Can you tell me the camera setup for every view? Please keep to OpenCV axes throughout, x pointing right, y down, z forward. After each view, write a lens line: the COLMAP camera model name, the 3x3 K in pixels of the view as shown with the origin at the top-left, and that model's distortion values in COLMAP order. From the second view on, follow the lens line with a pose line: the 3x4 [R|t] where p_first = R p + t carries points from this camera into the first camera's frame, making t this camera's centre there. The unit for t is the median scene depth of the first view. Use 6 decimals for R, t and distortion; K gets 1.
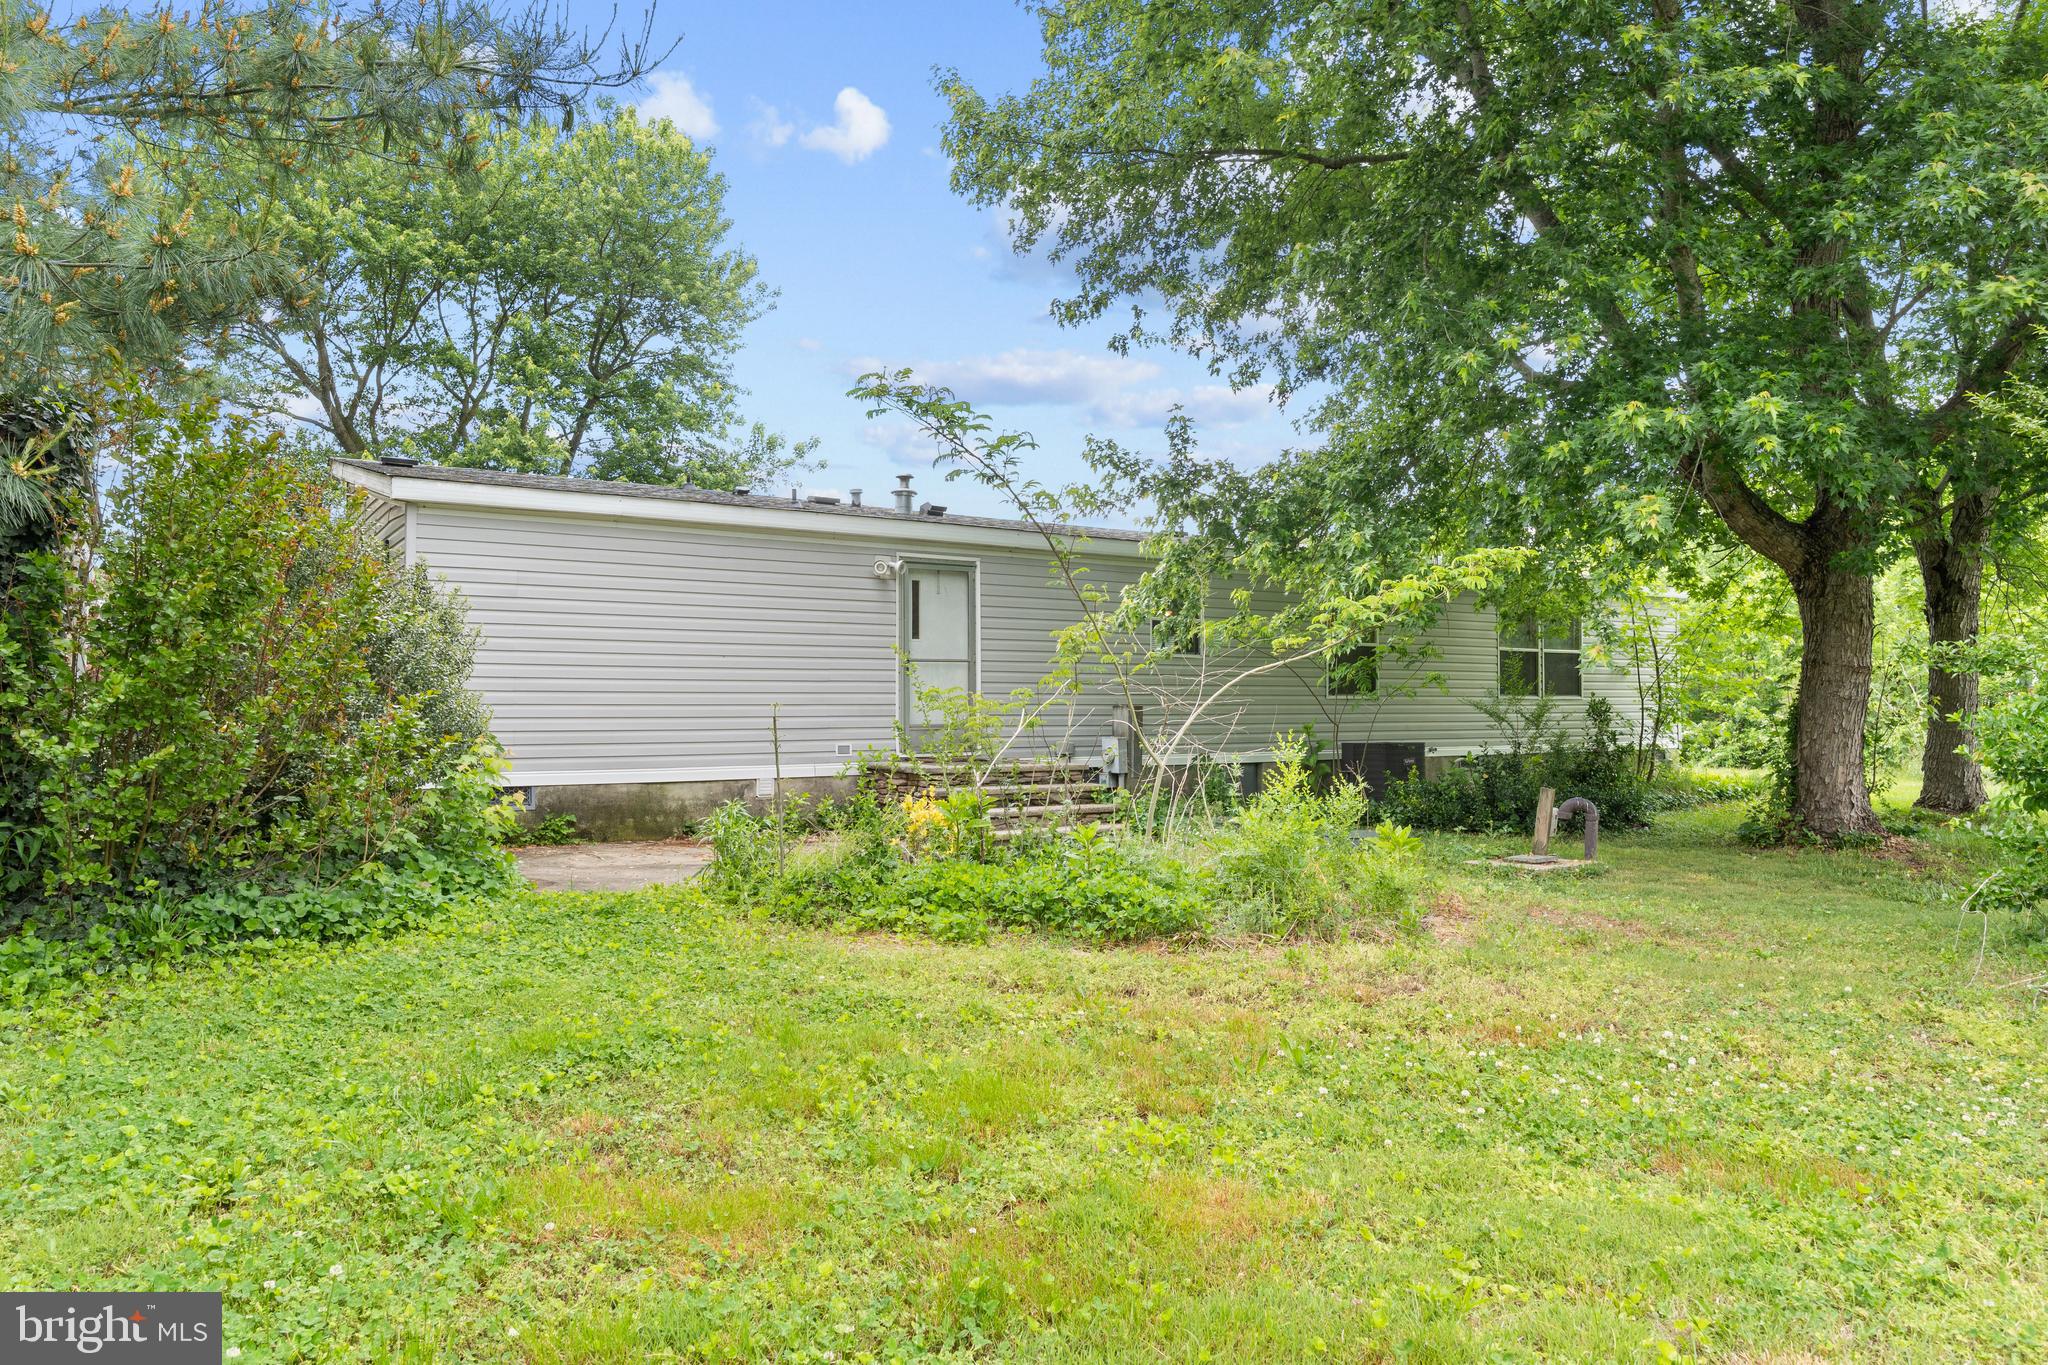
lens RADIAL K [[1302.8, 0, 1022.2], [0, 1302.8, 679.1], [0, 0, 1]] dist [0.000093, 0.000131]
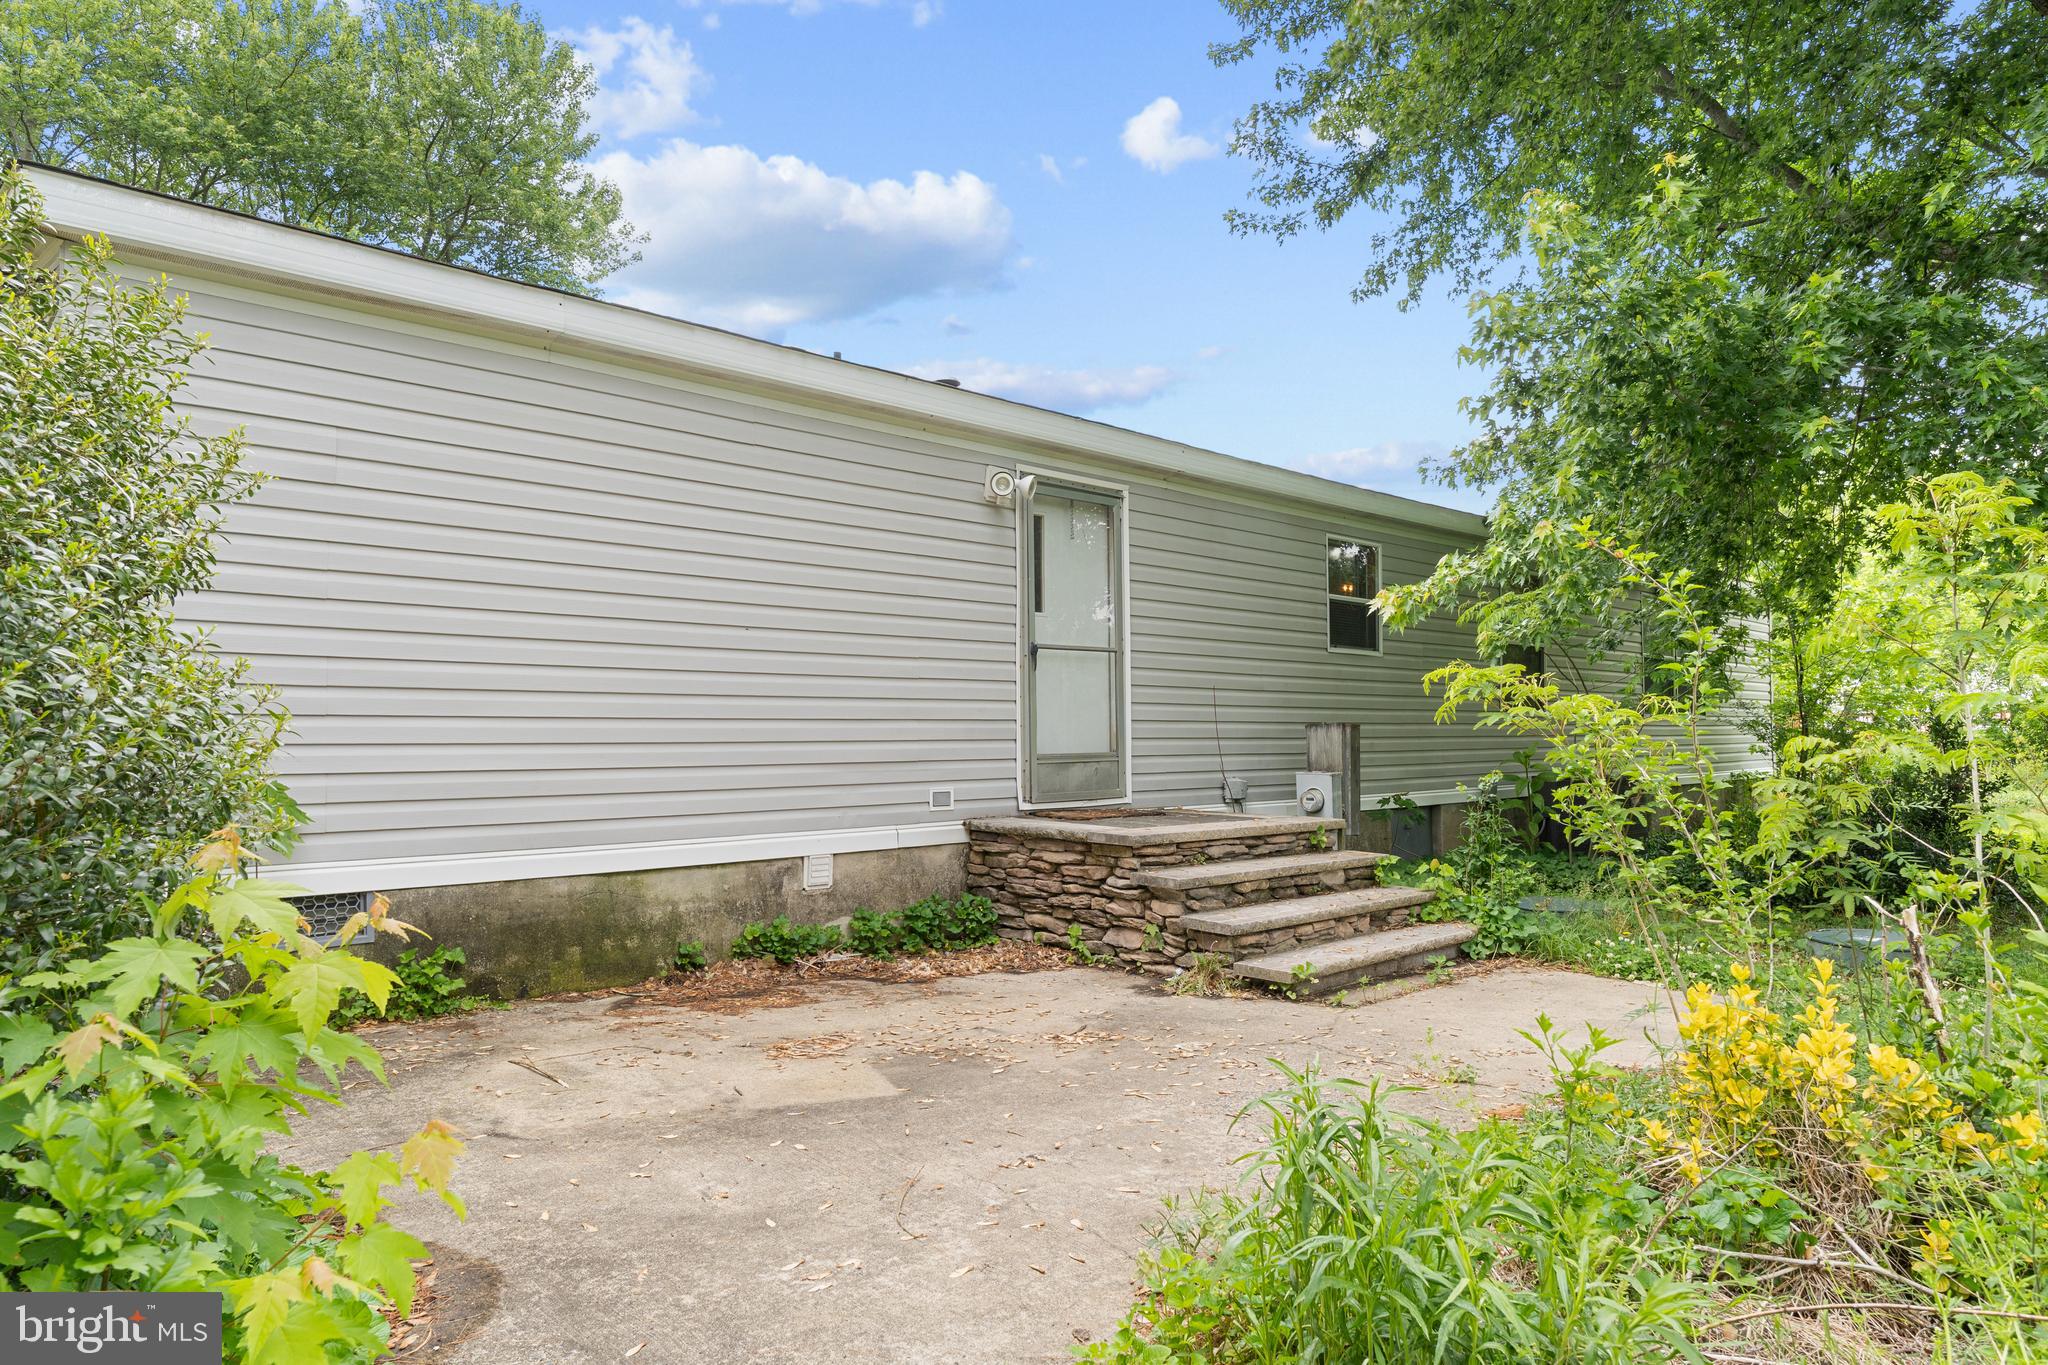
lens RADIAL K [[1218.1, 0, 1026.2], [0, 1218.1, 691.8], [0, 0, 1]] dist [-0.019829, -0.000565]
pose [[0.984549, -0.000671, 0.175107, -0.188534], [0.004750, 0.999727, -0.022873, 0.019145], [-0.175043, 0.023352, 0.984284, 0.455299]]
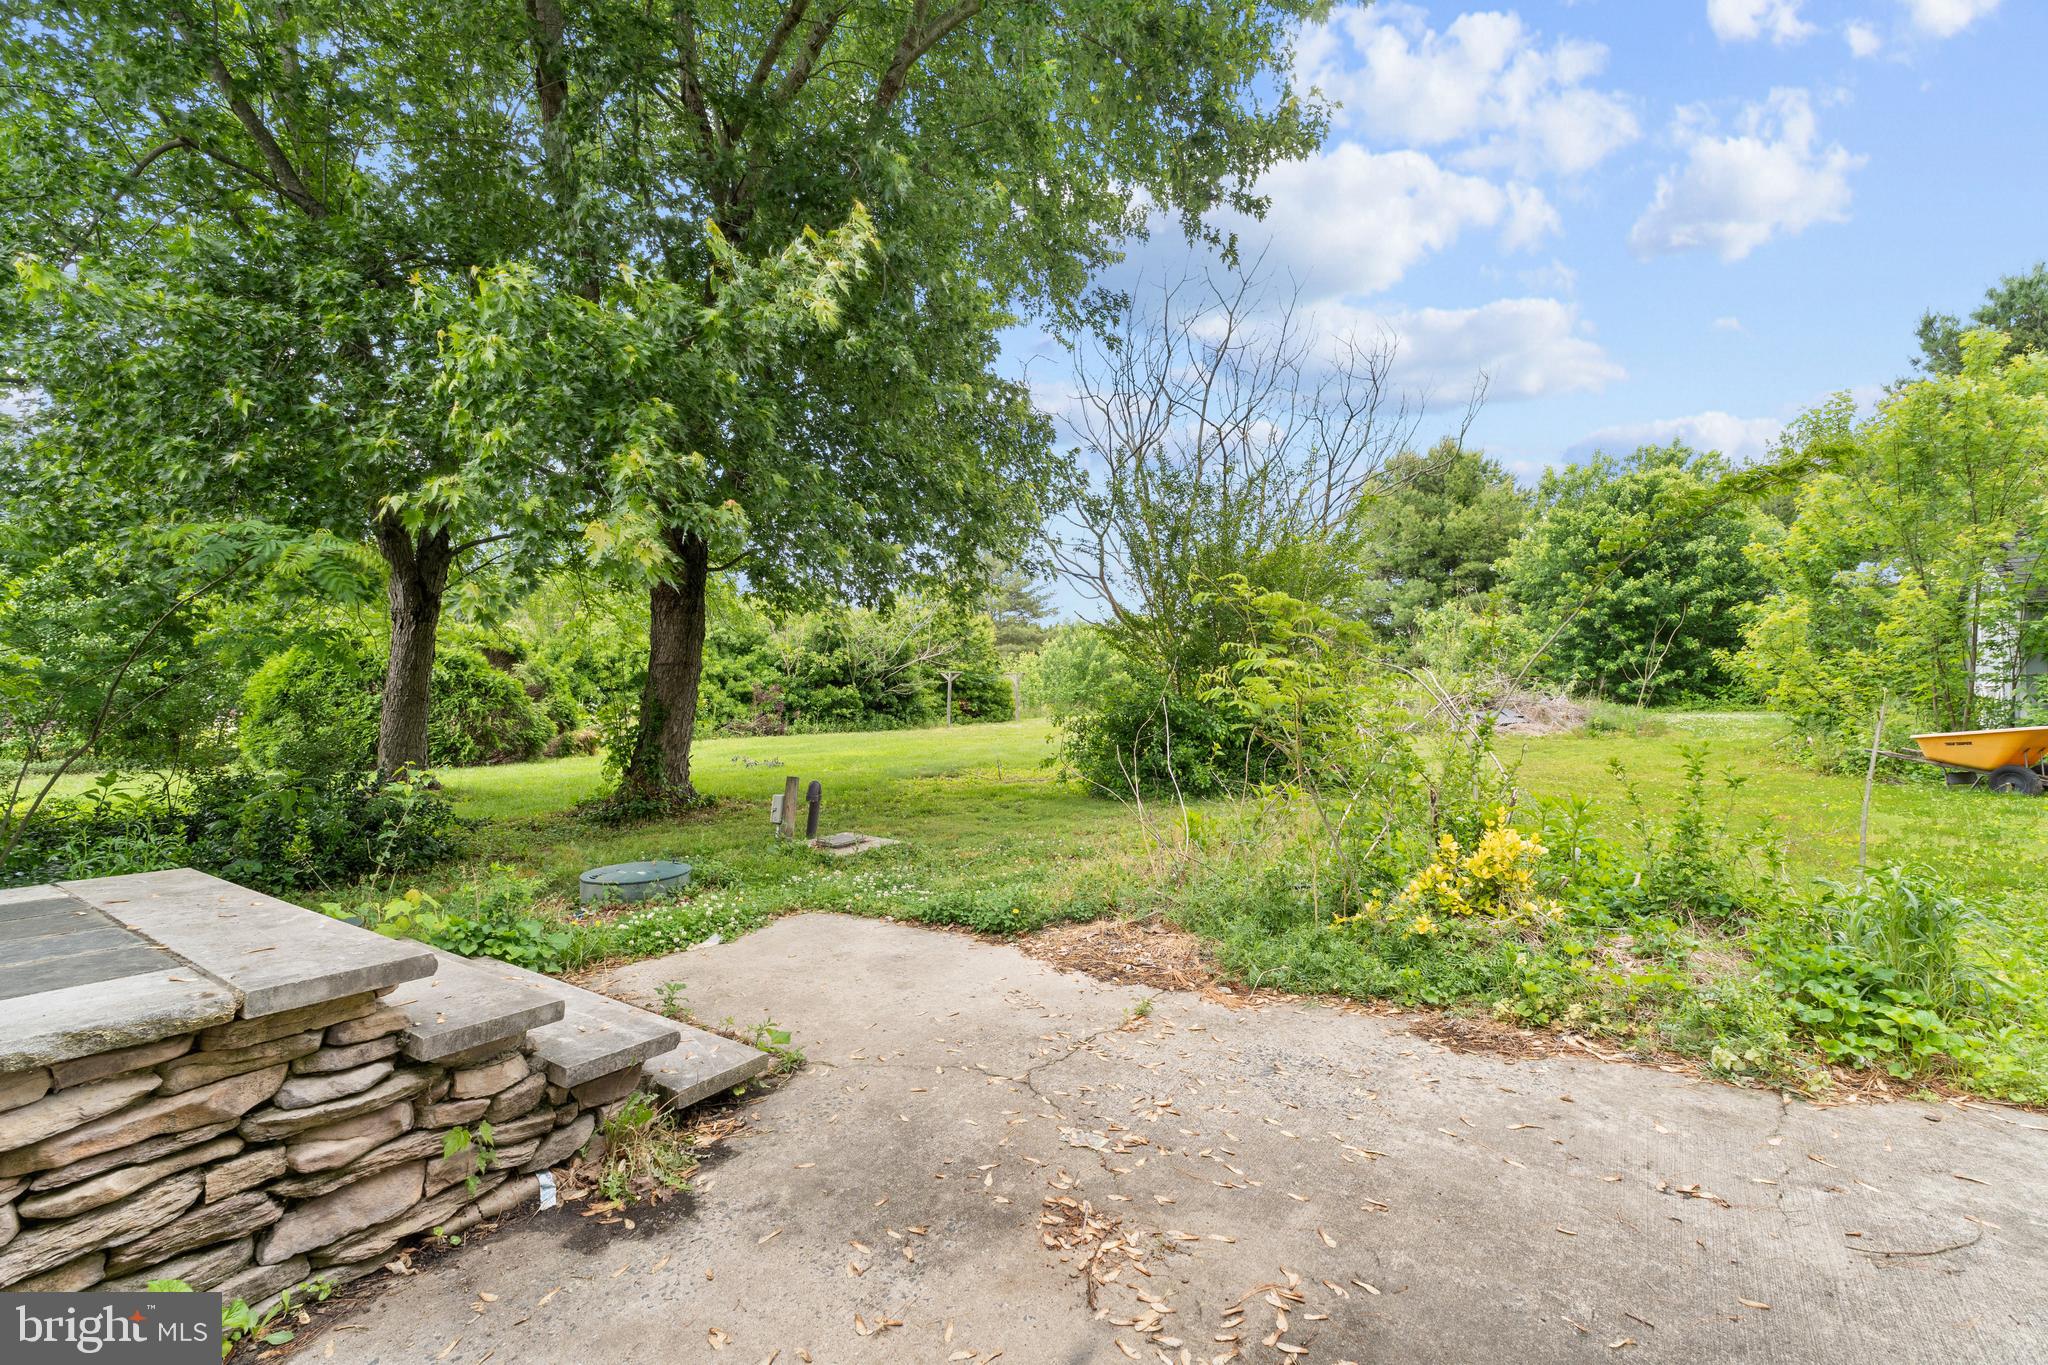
lens RADIAL K [[870.9, 0, 1023.3], [0, 870.9, 671.3], [0, 0, 1]] dist [0.000865, -0.000129]
pose [[-0.395203, 0.017390, 0.918429, -0.249332], [-0.003944, 0.999779, -0.020628, 0.018754], [-0.918585, -0.011775, -0.395047, 0.914139]]
